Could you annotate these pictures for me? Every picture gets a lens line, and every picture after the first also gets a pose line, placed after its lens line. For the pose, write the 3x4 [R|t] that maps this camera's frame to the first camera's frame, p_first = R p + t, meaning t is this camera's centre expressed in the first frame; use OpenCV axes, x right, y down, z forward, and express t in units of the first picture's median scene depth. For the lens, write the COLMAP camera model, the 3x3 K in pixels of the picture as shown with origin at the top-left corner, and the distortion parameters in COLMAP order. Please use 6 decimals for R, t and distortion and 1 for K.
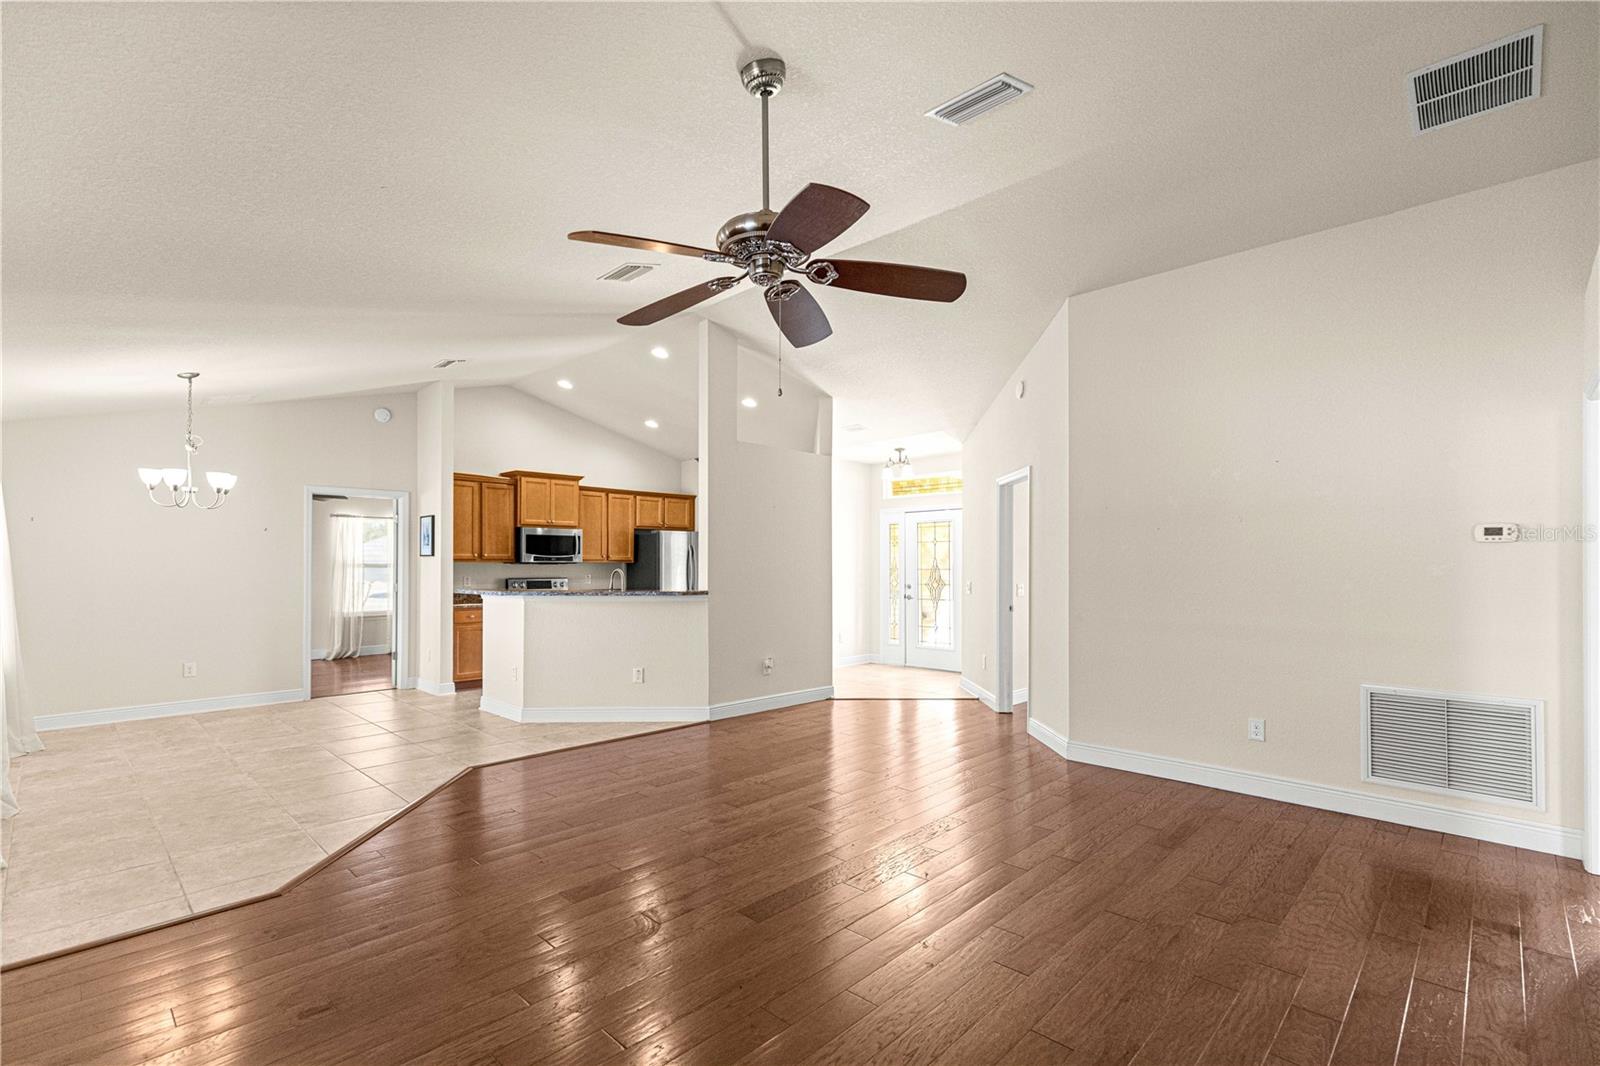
lens RADIAL K [[724.2, 0, 785.0], [0, 724.2, 555.7], [0, 0, 1]] dist [0.009661, -0.001180]
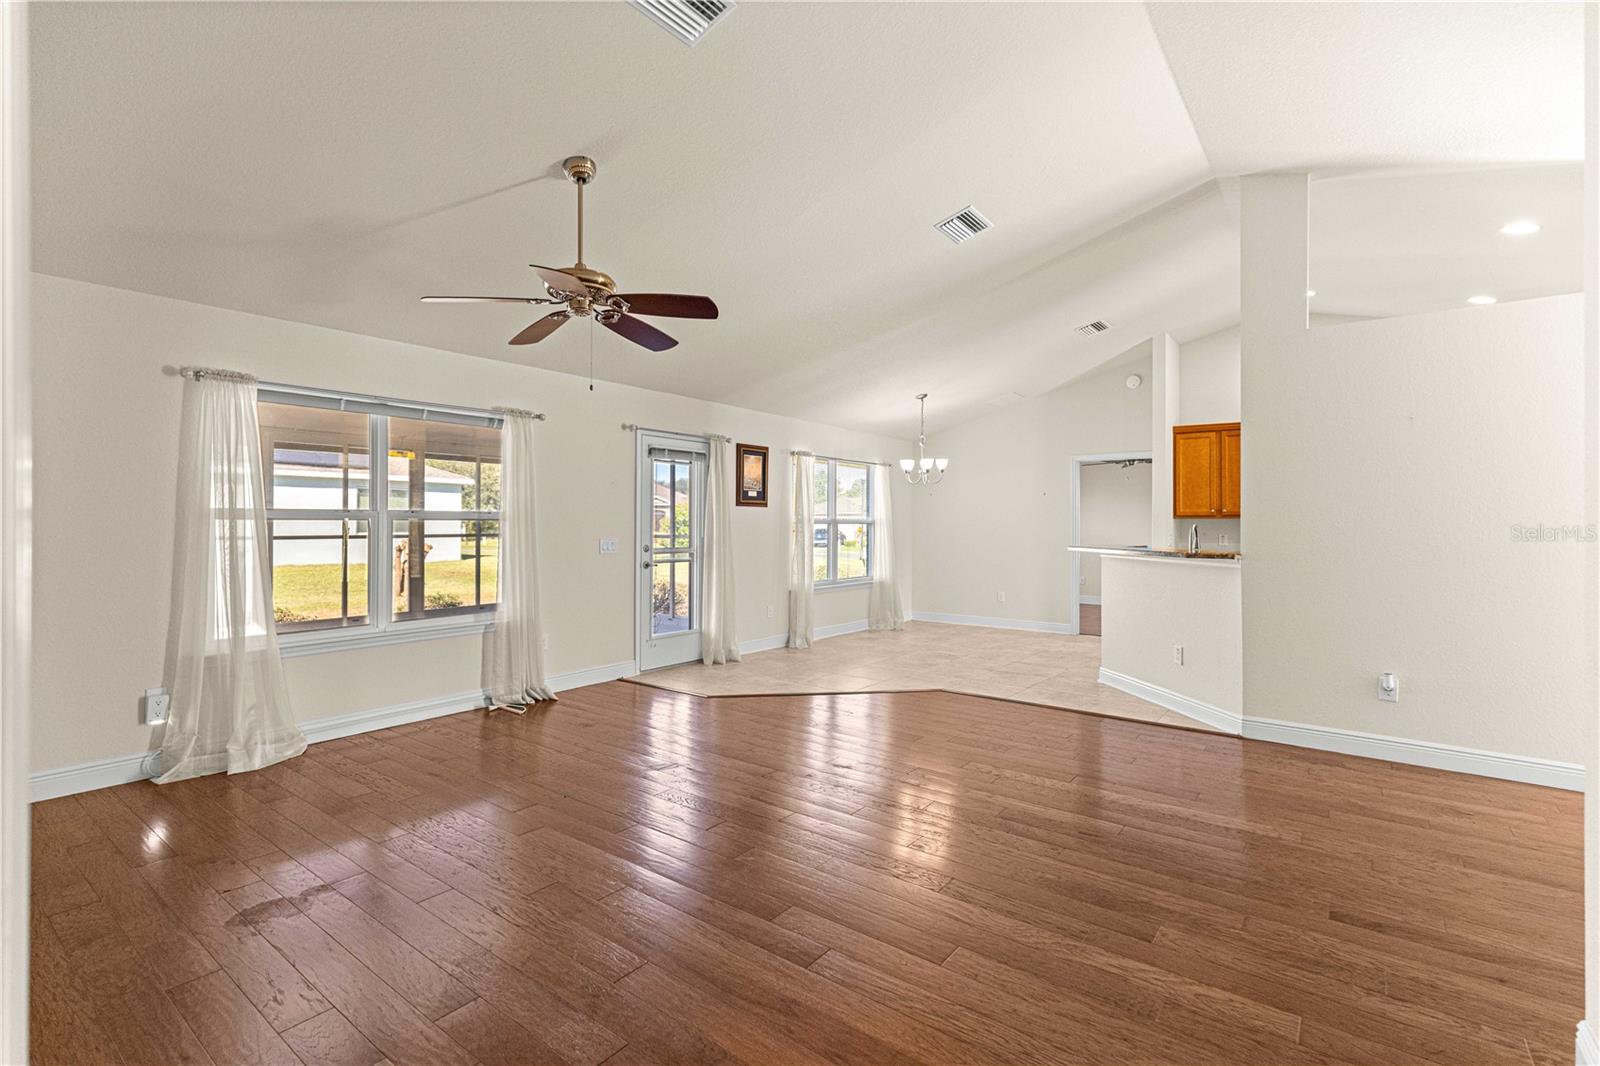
lens RADIAL K [[724.2, 0, 815.4], [0, 724.2, 523.5], [0, 0, 1]] dist [0.009661, -0.001180]
pose [[0.140897, -0.001704, -0.990023, 0.404099], [0.010561, 0.999944, -0.000218, 0.009969], [0.989968, -0.010425, 0.140907, 0.355676]]
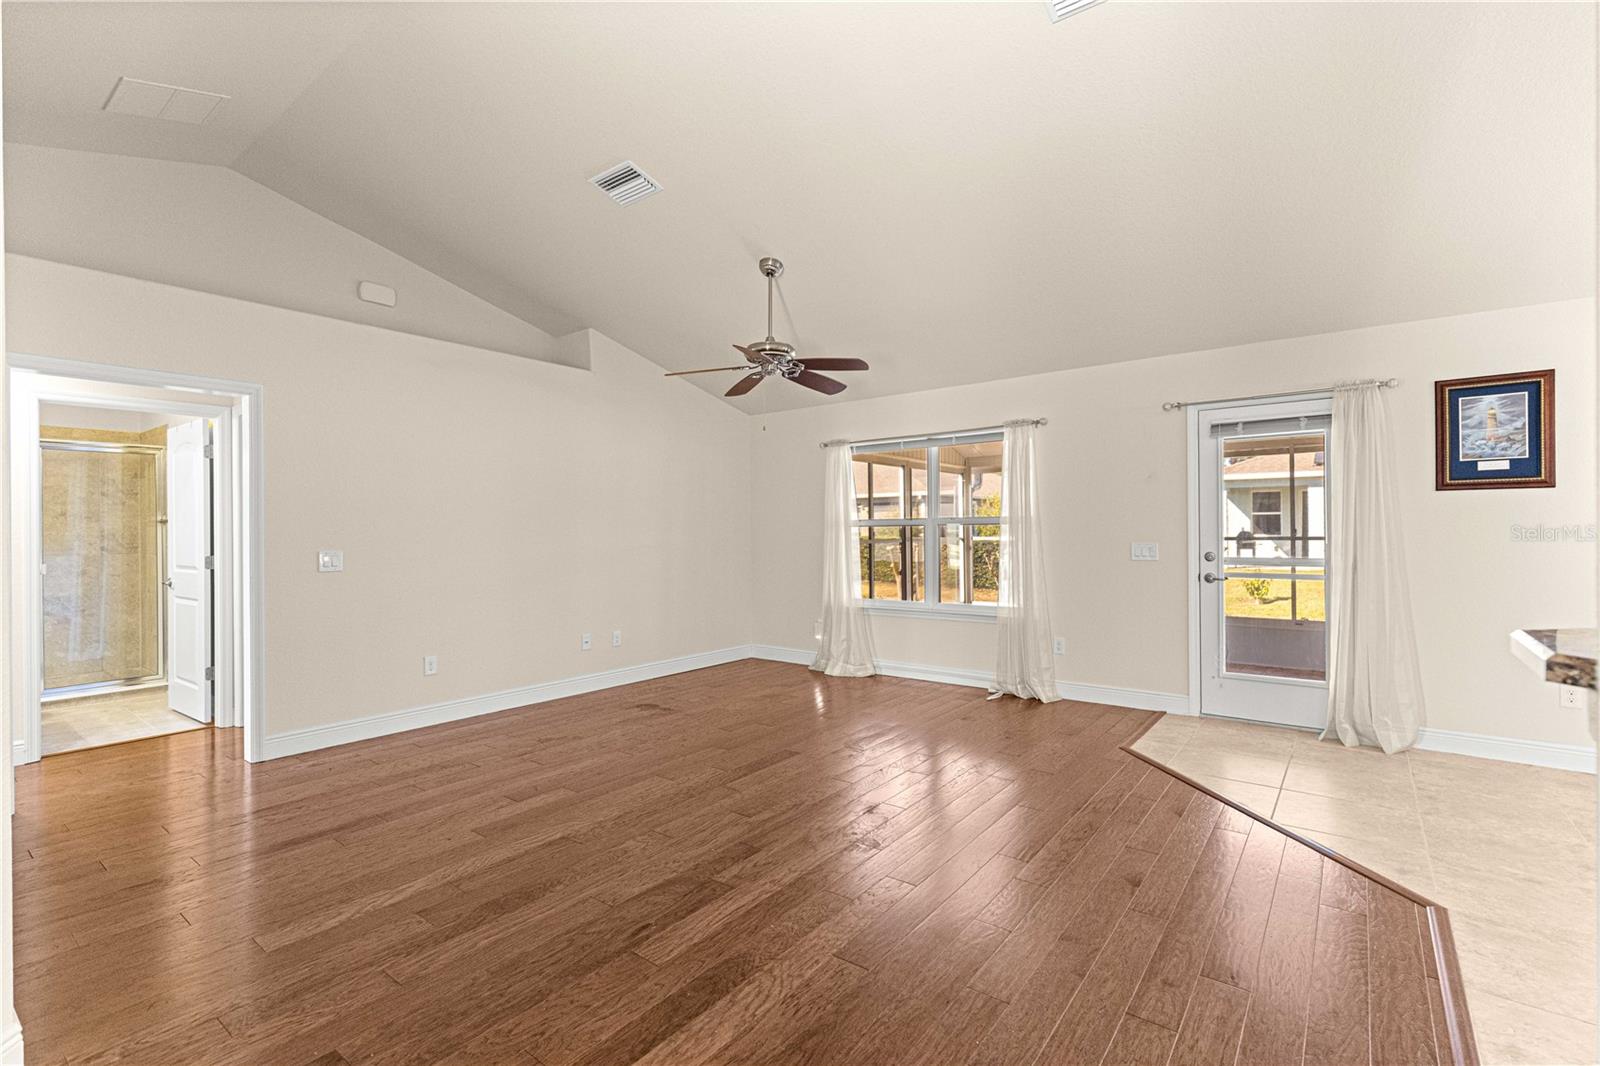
lens RADIAL K [[724.2, 0, 785.8], [0, 724.2, 528.4], [0, 0, 1]] dist [0.009661, -0.001180]
pose [[-0.993371, 0.007830, -0.114683, 0.042097], [0.009756, 0.999821, -0.016241, 0.017467], [0.114535, -0.017252, -0.993269, 0.822682]]
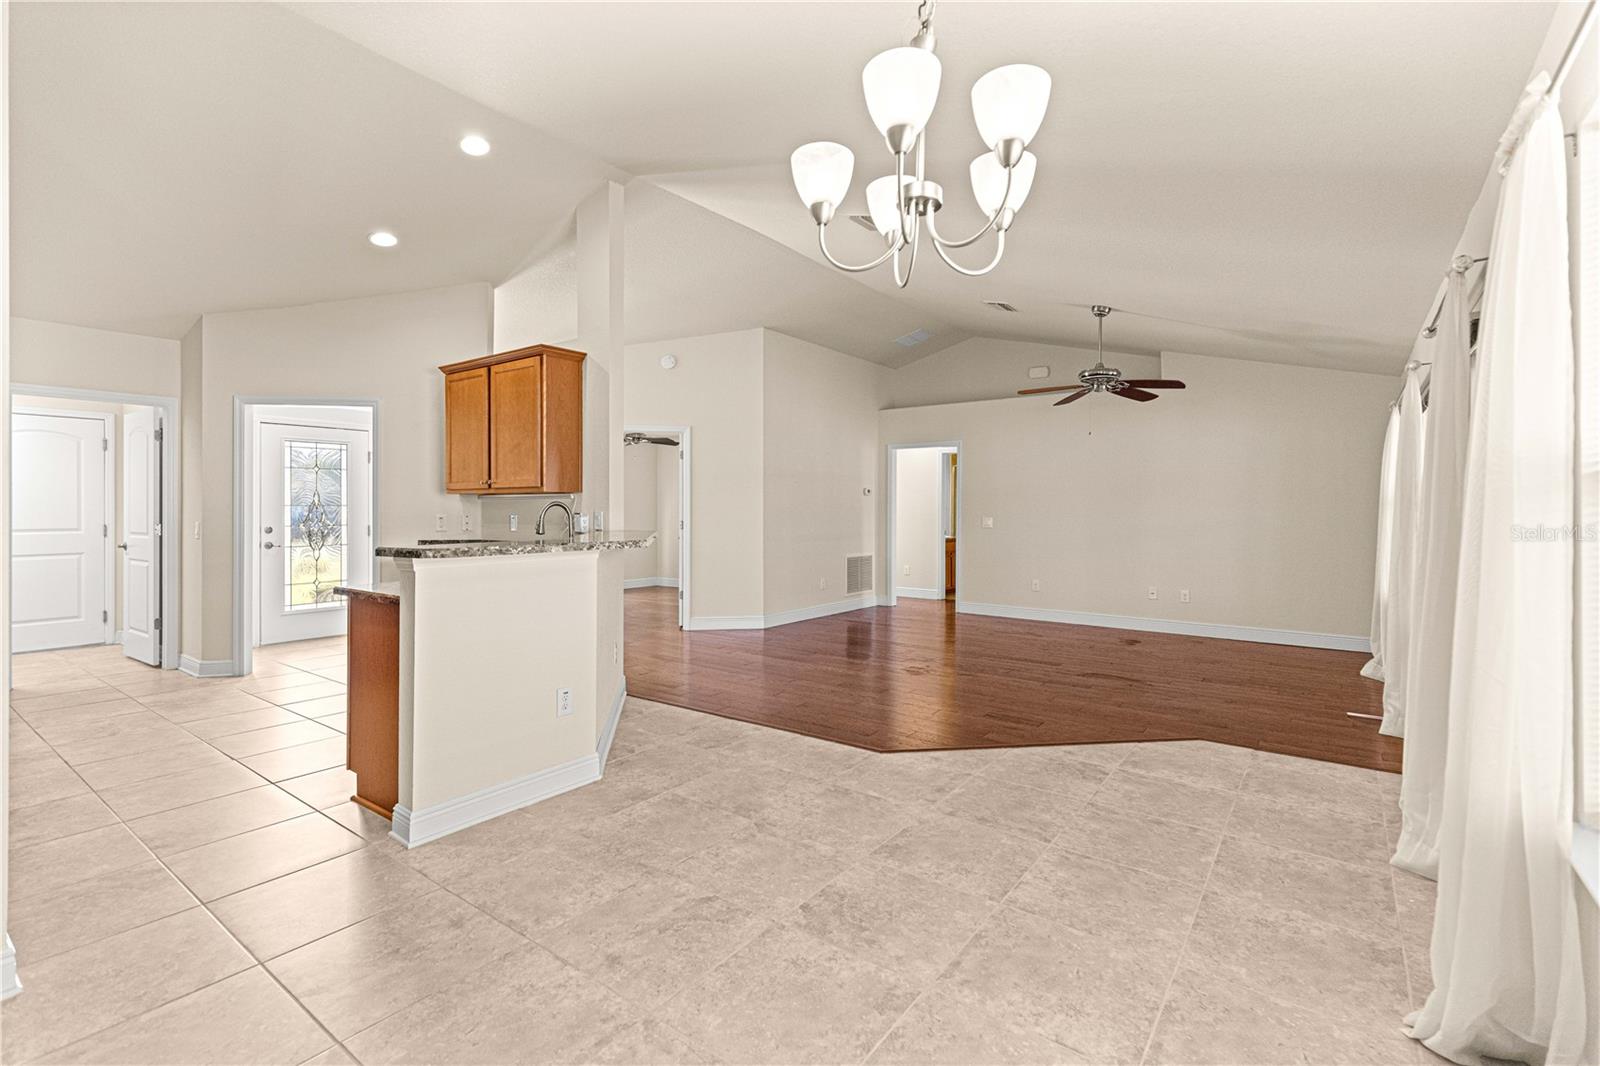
lens RADIAL K [[724.2, 0, 793.3], [0, 724.2, 528.7], [0, 0, 1]] dist [0.009661, -0.001180]
pose [[-0.135777, -0.025401, 0.990414, -0.678426], [-0.017861, 0.999572, 0.023188, 0.017863], [-0.990578, -0.014541, -0.136172, 0.681445]]
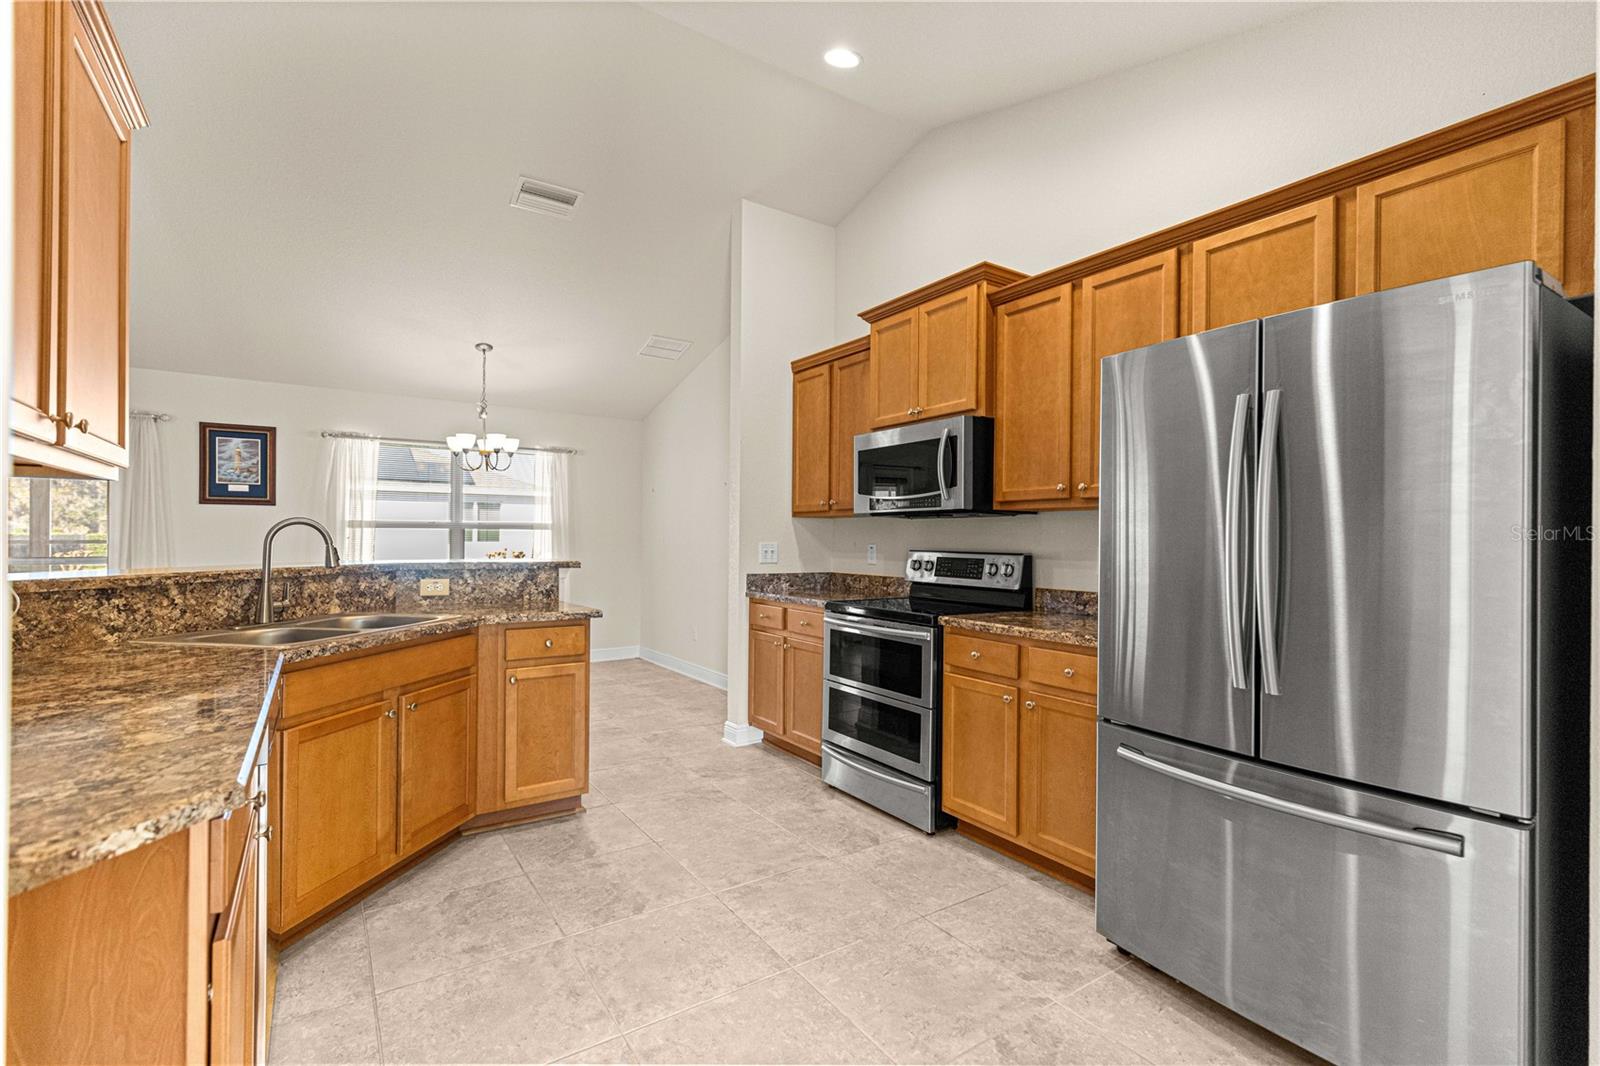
lens RADIAL K [[724.2, 0, 809.6], [0, 724.2, 536.5], [0, 0, 1]] dist [0.009661, -0.001180]
pose [[-0.192963, -0.005138, -0.981193, 0.086218], [0.007123, 0.999953, -0.006637, 0.026075], [0.981180, -0.008270, -0.192918, 1.049493]]
